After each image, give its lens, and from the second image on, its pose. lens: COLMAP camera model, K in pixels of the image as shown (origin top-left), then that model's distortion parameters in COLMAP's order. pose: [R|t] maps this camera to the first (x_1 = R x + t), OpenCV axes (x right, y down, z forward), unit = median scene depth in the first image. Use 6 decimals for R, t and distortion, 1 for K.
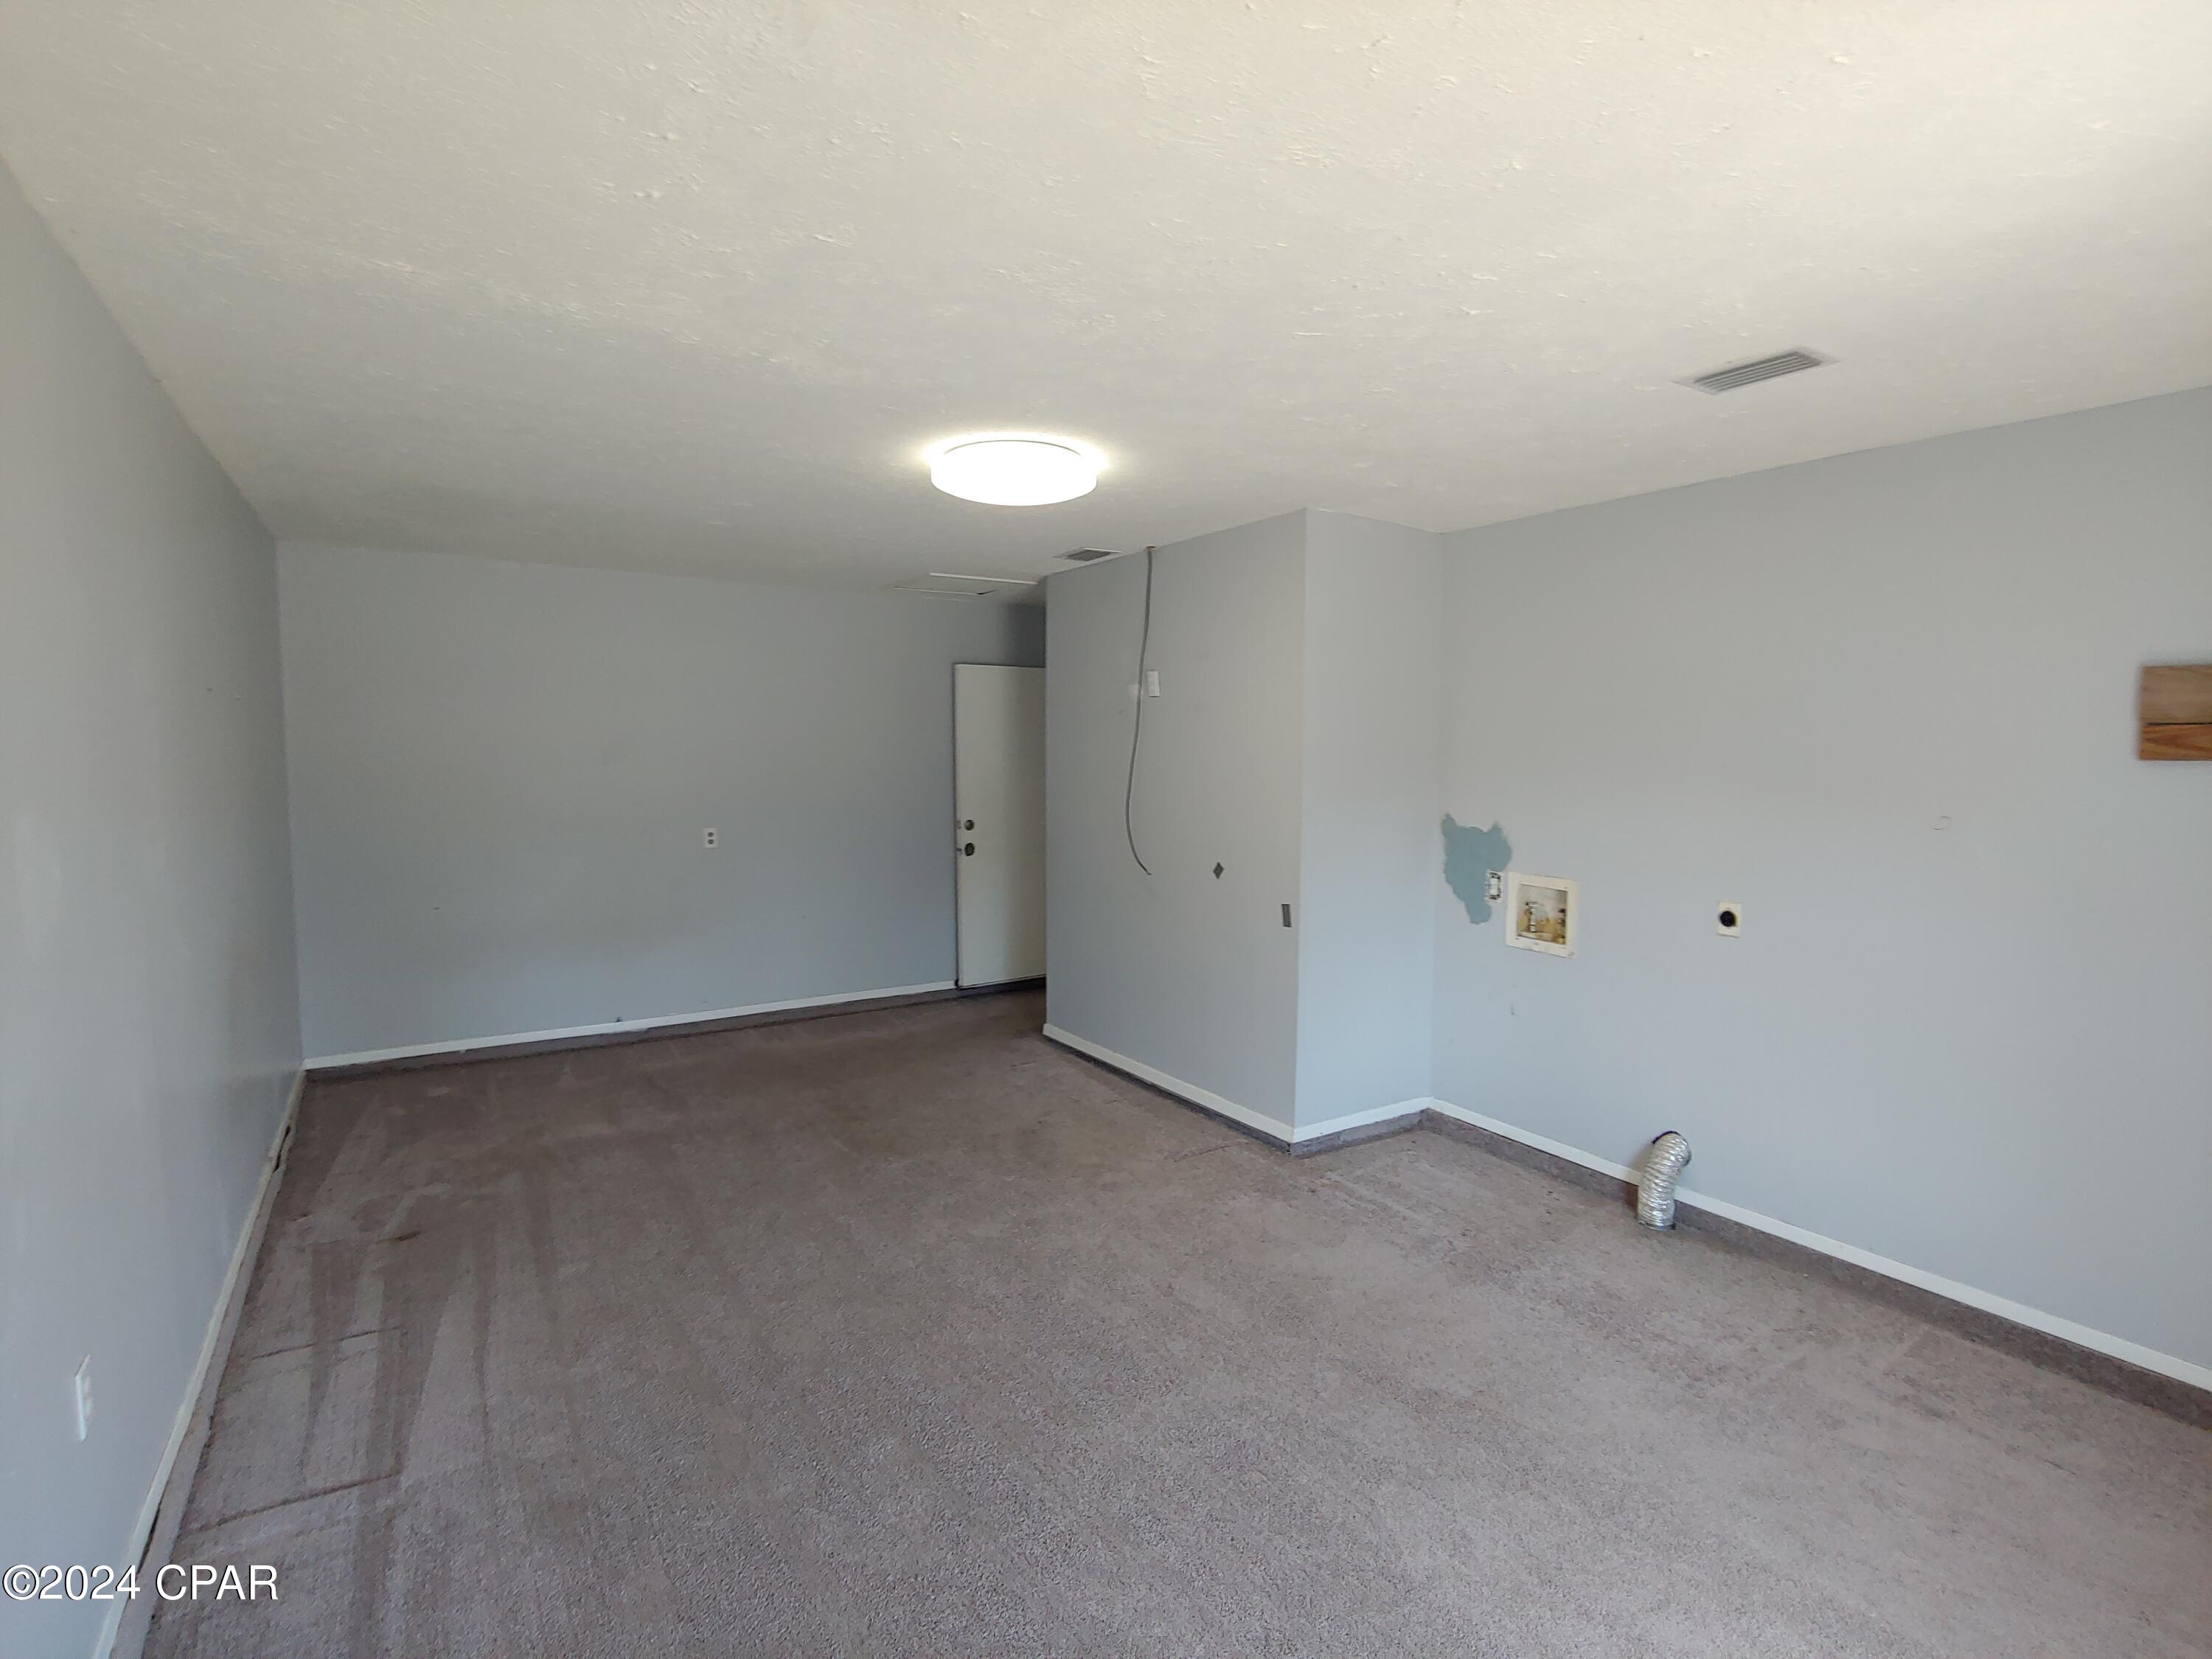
lens RADIAL K [[1058.1, 0, 1105.5], [0, 1058.1, 812.4], [0, 0, 1]] dist [-0.005654, -0.011242]
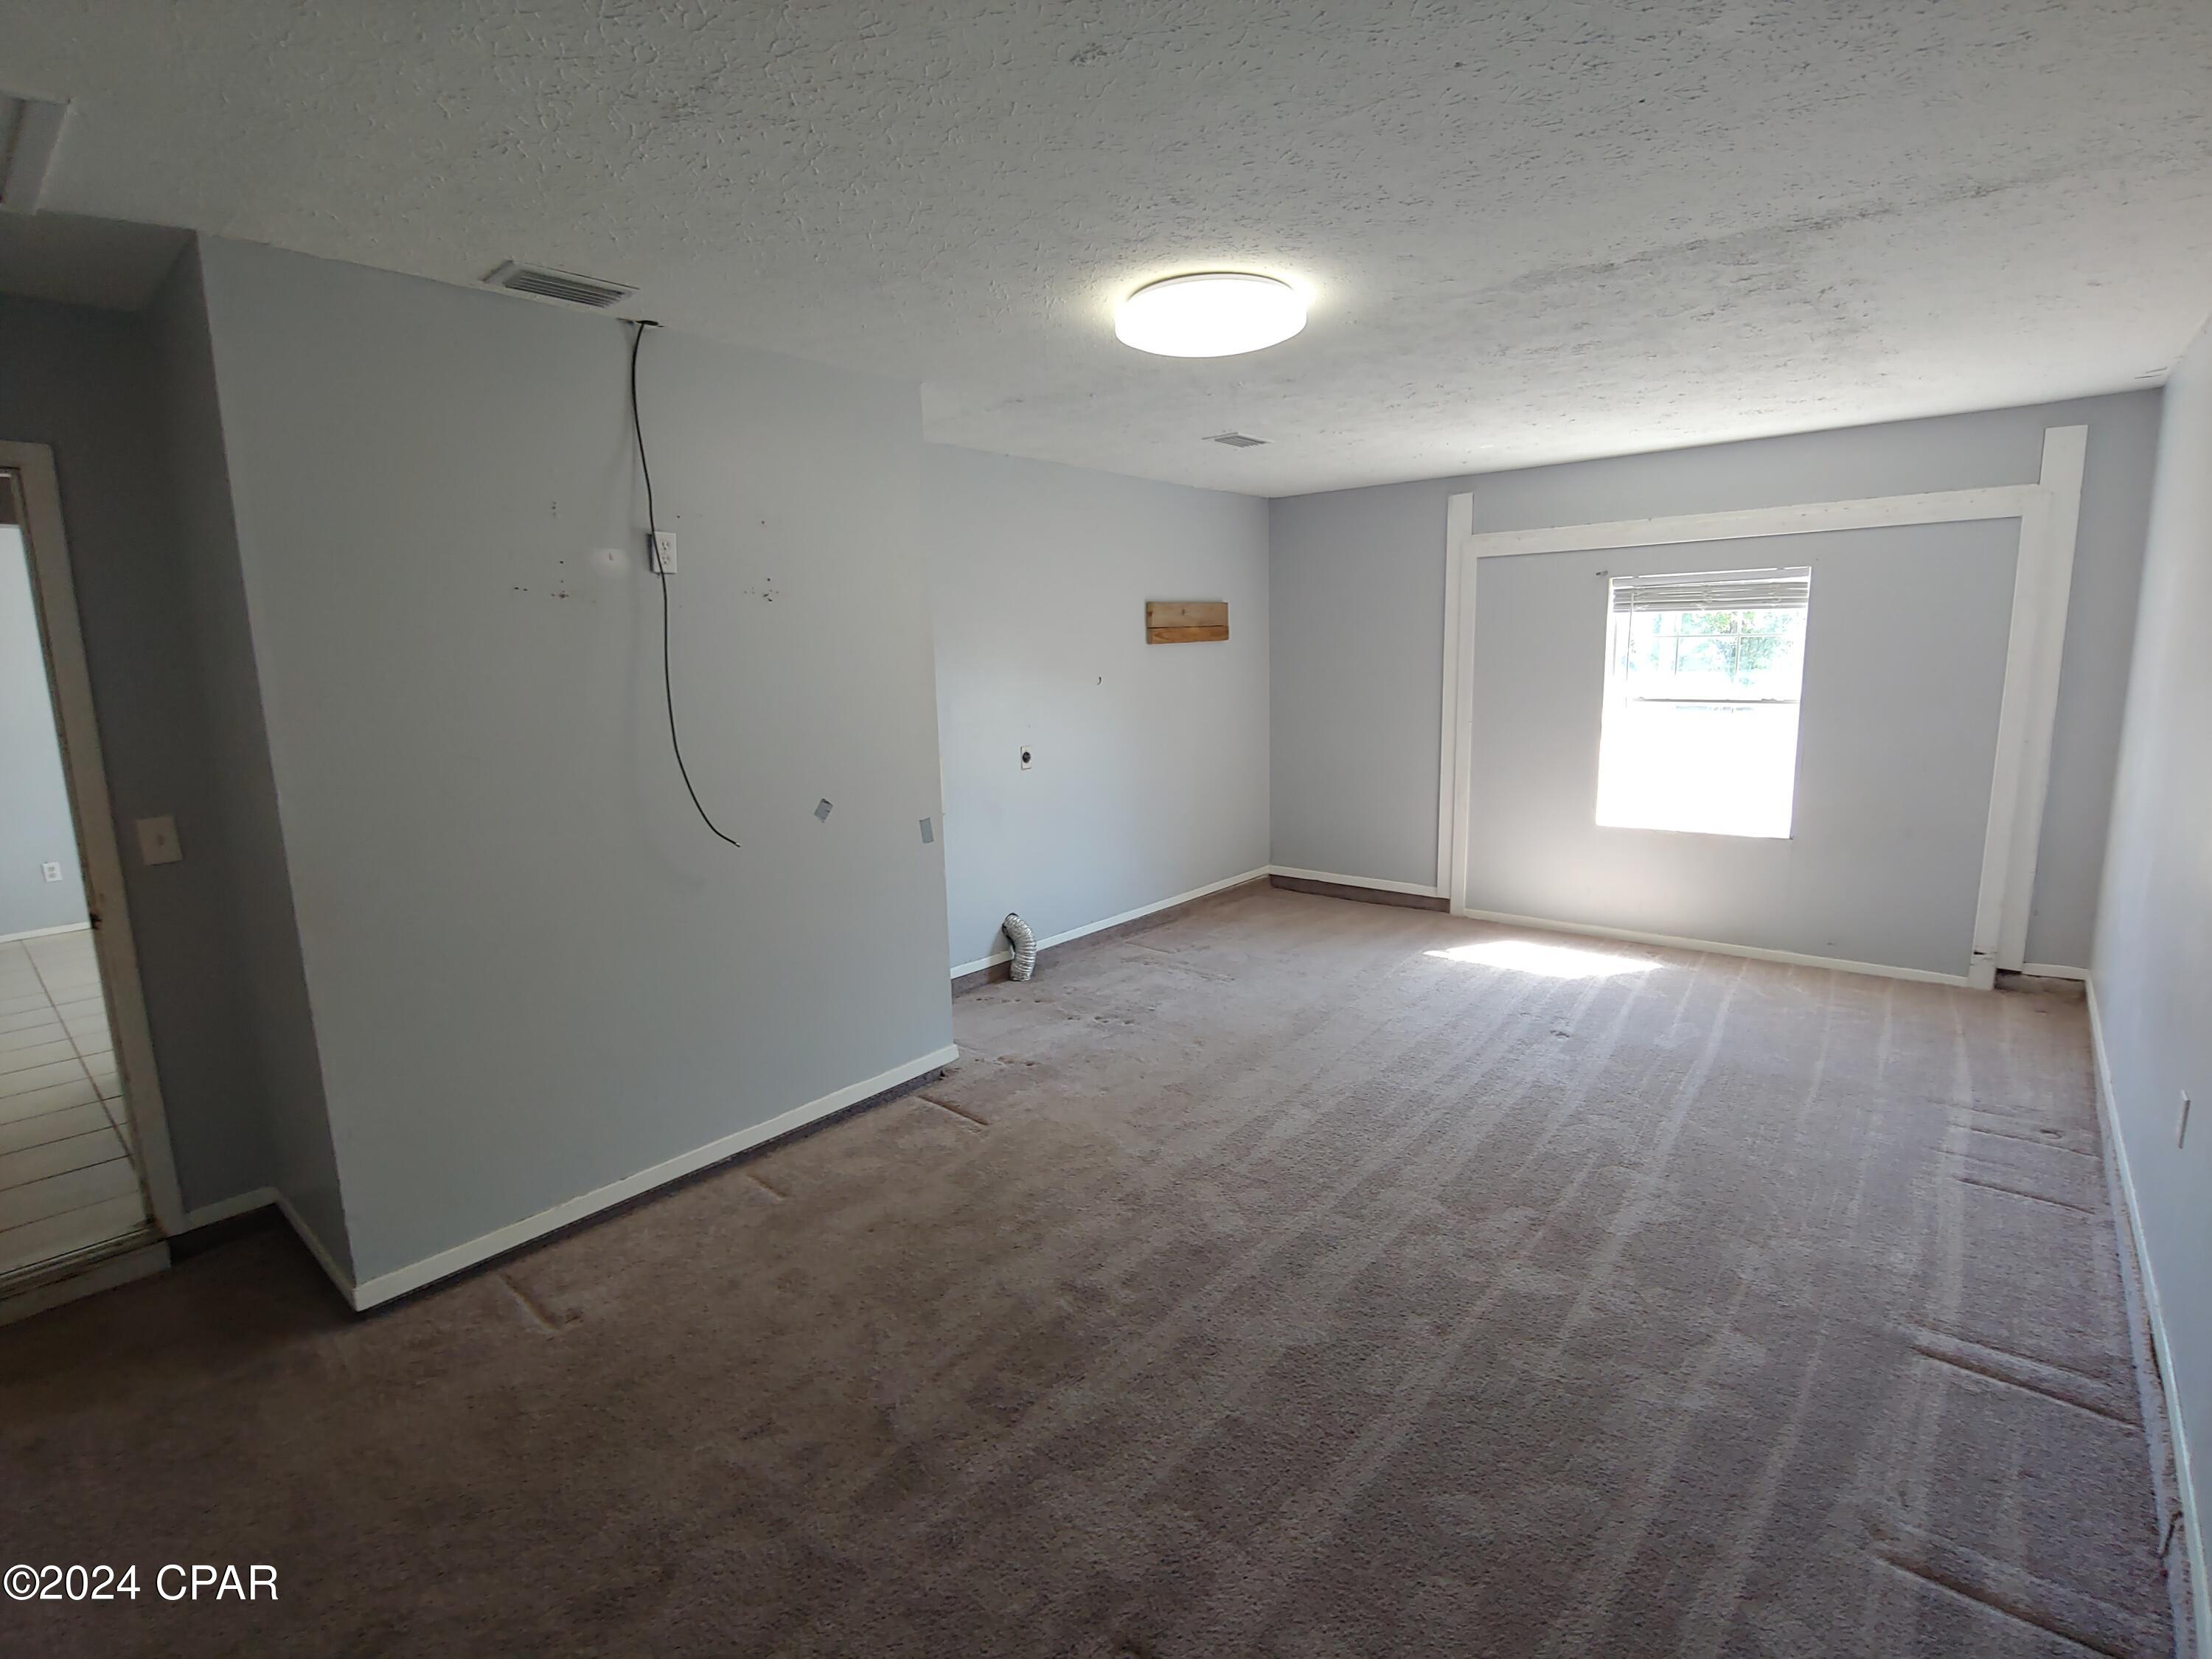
lens RADIAL K [[1058.1, 0, 1105.5], [0, 1058.1, 812.4], [0, 0, 1]] dist [-0.005654, -0.011242]
pose [[-0.274081, -0.142920, 0.951028, -0.861827], [0.094248, 0.980144, 0.174457, -0.073691], [-0.957077, 0.137448, -0.255169, 1.245539]]
